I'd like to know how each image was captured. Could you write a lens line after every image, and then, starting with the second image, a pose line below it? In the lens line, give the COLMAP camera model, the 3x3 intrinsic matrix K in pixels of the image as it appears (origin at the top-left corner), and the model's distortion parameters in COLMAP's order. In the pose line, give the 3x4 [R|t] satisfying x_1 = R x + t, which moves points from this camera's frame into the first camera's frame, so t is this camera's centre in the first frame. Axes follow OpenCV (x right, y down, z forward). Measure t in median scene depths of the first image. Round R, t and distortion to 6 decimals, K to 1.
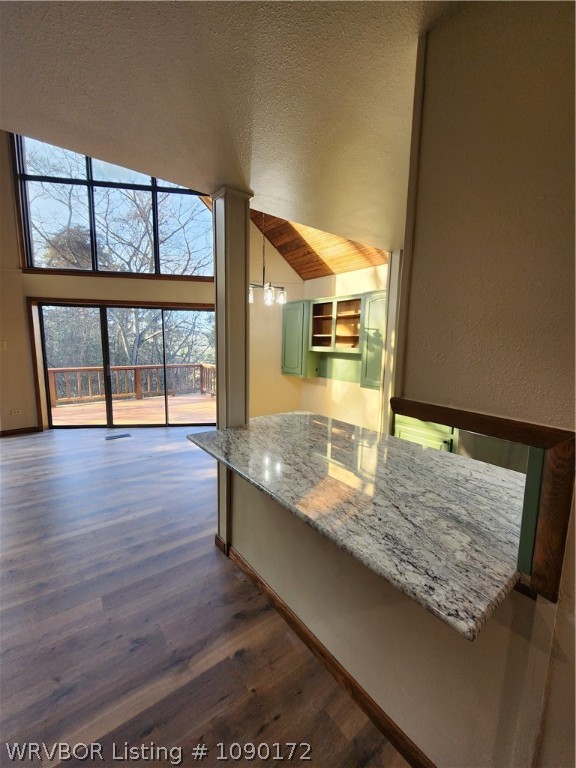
lens RADIAL K [[311.5, 0, 293.0], [0, 311.5, 381.6], [0, 0, 1]] dist [0.011644, -0.007832]
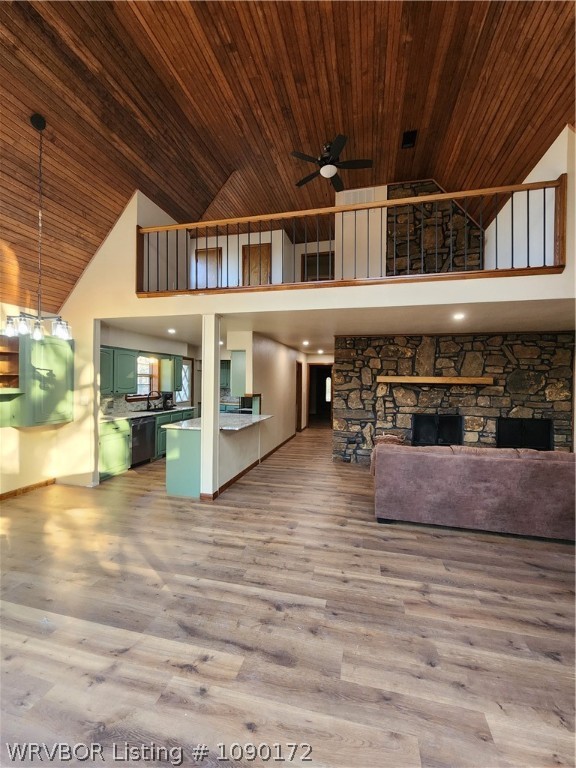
lens RADIAL K [[311.5, 0, 293.0], [0, 311.5, 381.6], [0, 0, 1]] dist [0.011644, -0.007832]
pose [[-0.617214, -0.019657, 0.786550, -1.294637], [0.083816, 0.992357, 0.090571, -0.174354], [-0.782319, 0.121827, -0.610849, 1.130423]]
